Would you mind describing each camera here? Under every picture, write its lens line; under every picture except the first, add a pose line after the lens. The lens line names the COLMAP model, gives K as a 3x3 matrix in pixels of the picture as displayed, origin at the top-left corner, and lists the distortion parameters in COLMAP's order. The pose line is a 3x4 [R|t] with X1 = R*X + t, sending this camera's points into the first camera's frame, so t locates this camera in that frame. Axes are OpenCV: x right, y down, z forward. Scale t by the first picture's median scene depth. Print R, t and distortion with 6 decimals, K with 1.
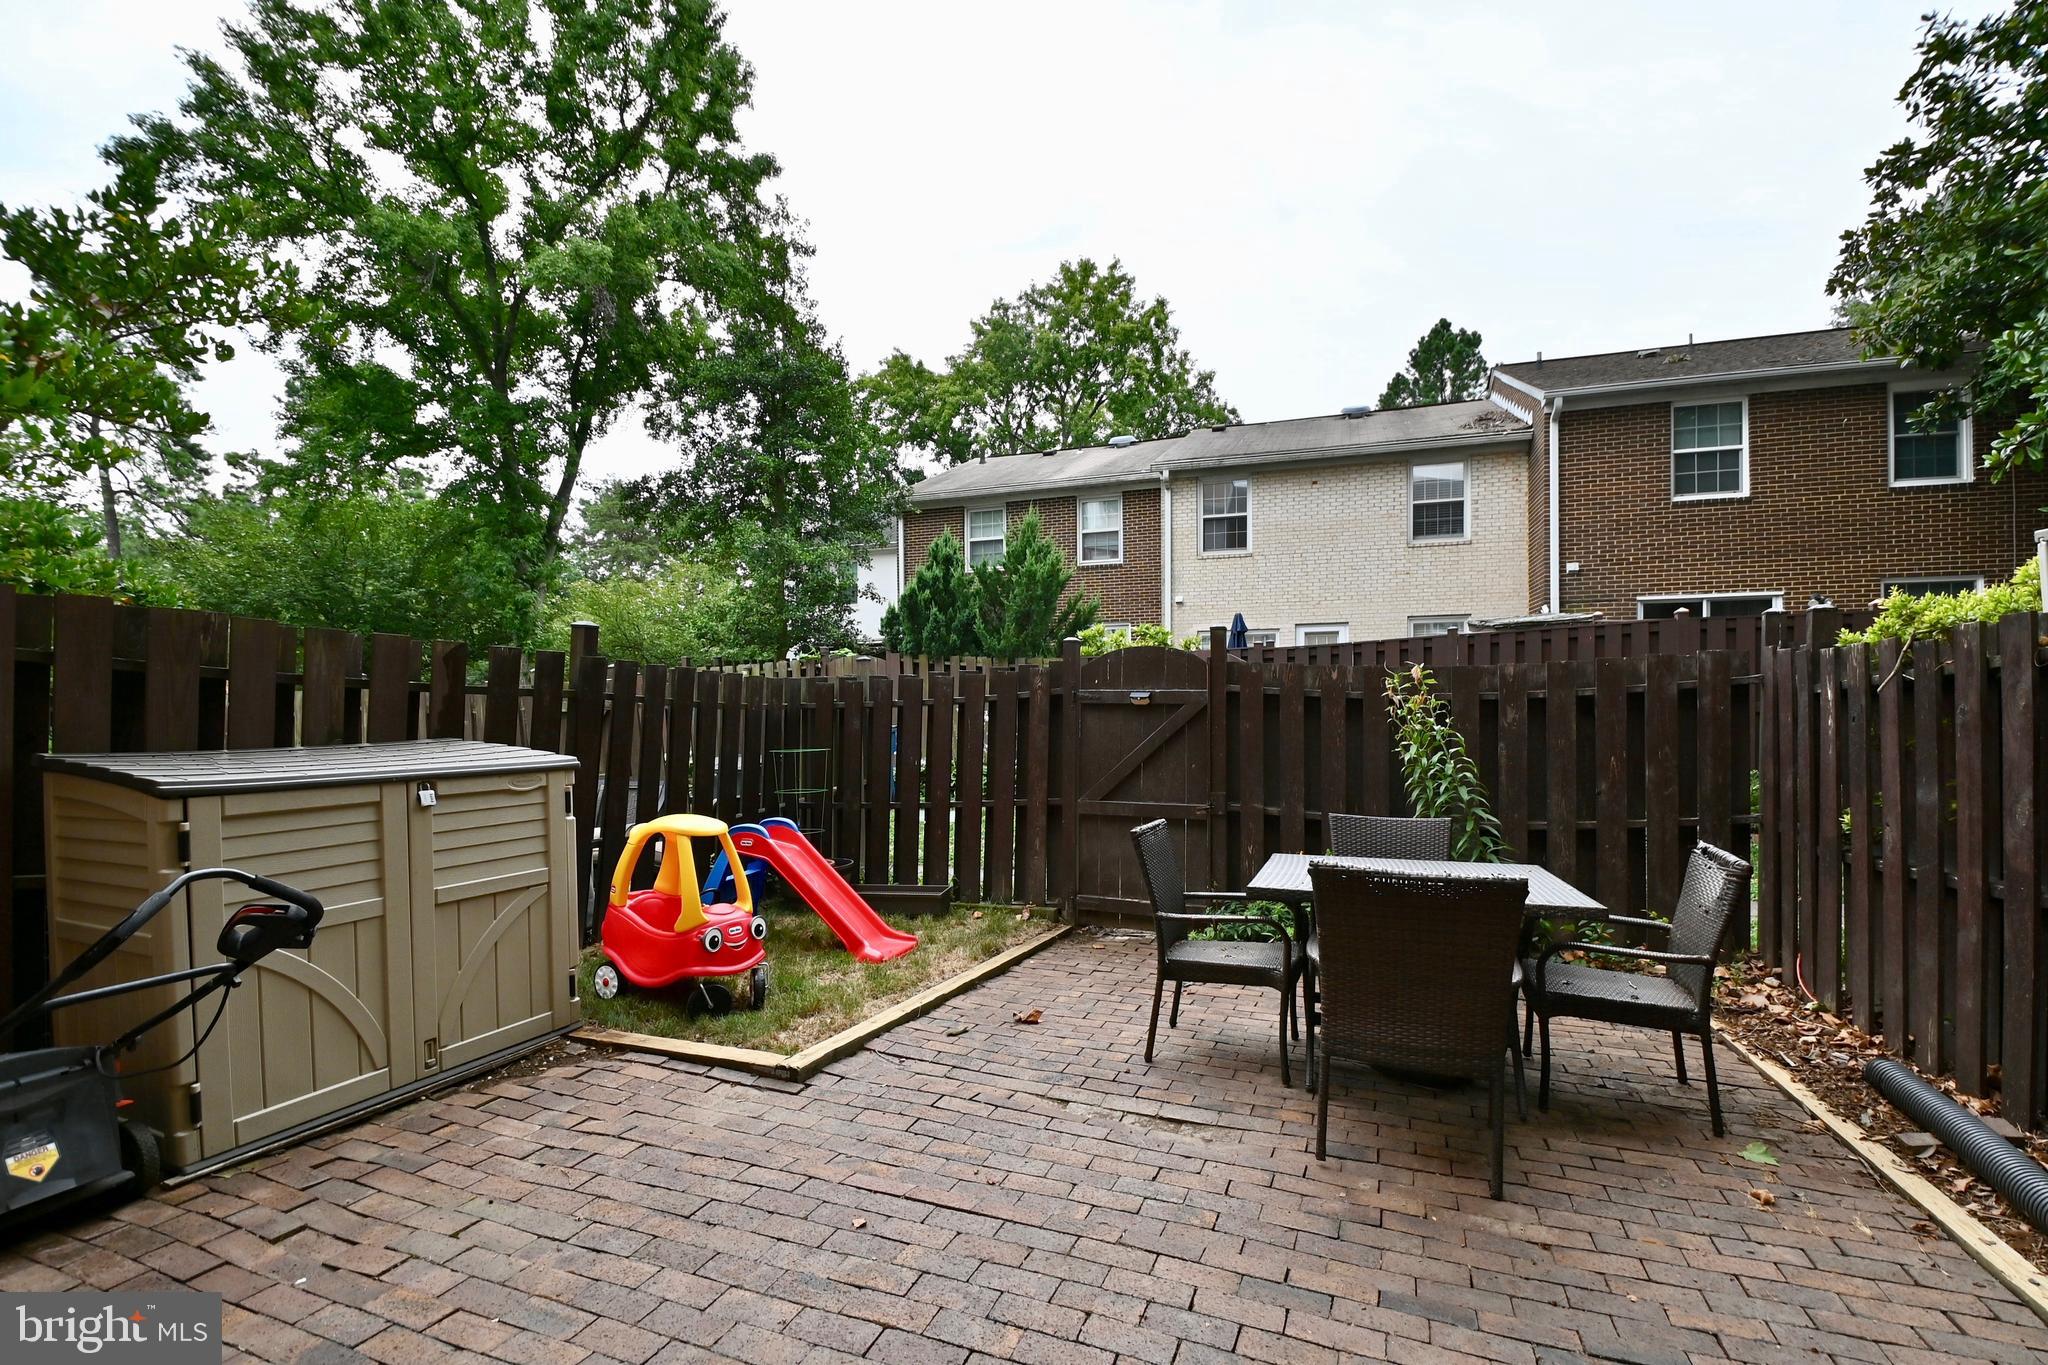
lens RADIAL K [[895.2, 0, 1040.1], [0, 895.2, 714.7], [0, 0, 1]] dist [0.014282, -0.019676]
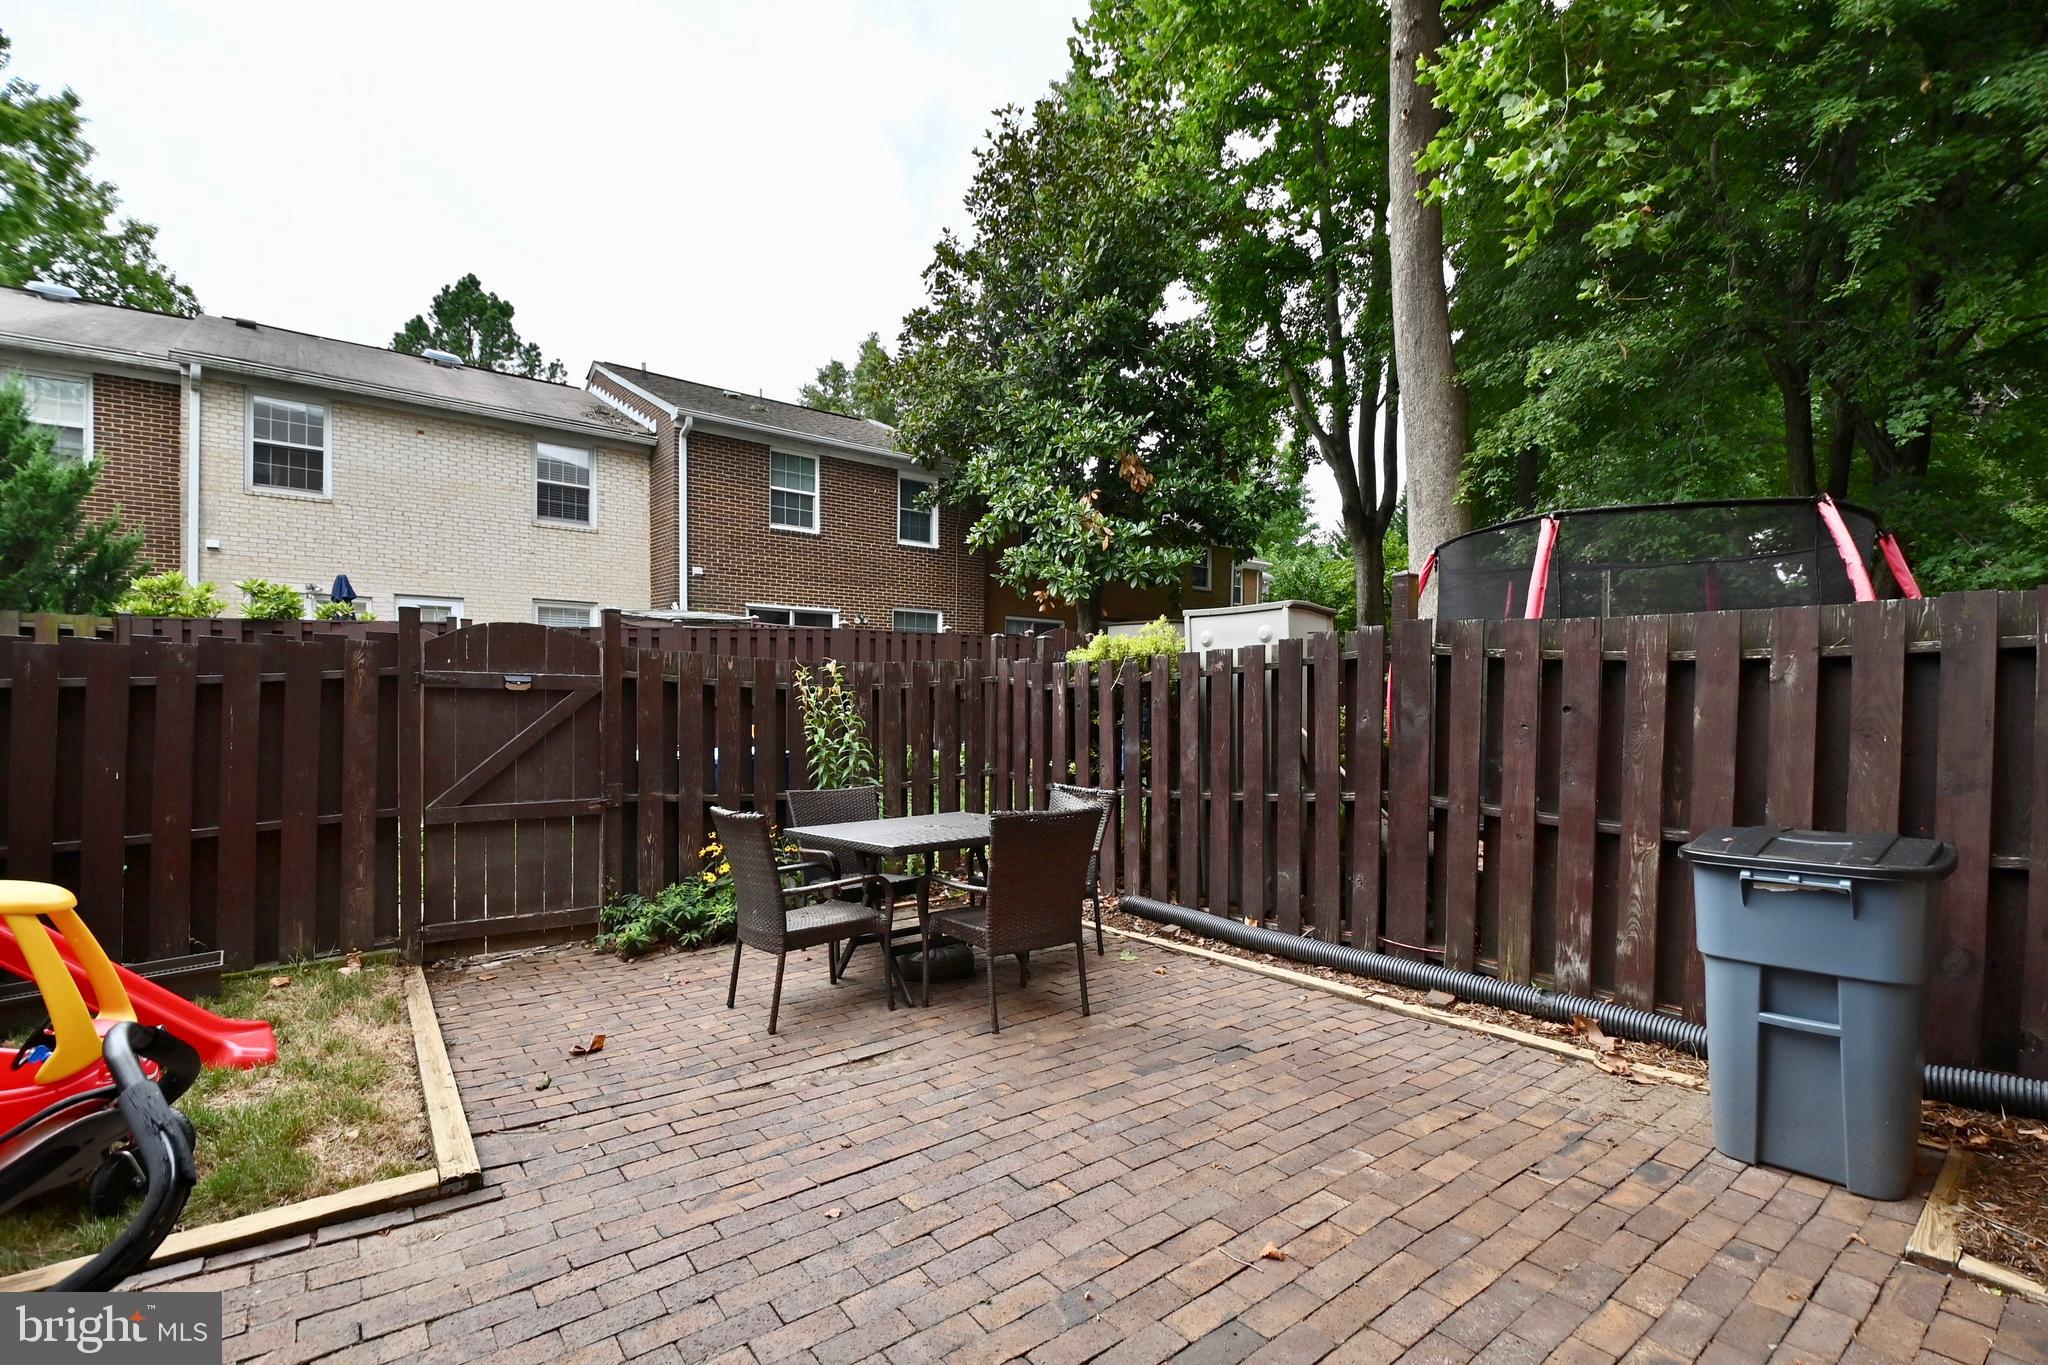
lens RADIAL K [[895.2, 0, 1040.1], [0, 895.2, 714.7], [0, 0, 1]] dist [0.014282, -0.019676]
pose [[0.519923, -0.009826, 0.854157, -0.369276], [-0.003025, 0.999906, 0.013344, -0.000815], [-0.854208, -0.009522, 0.519844, 0.115331]]
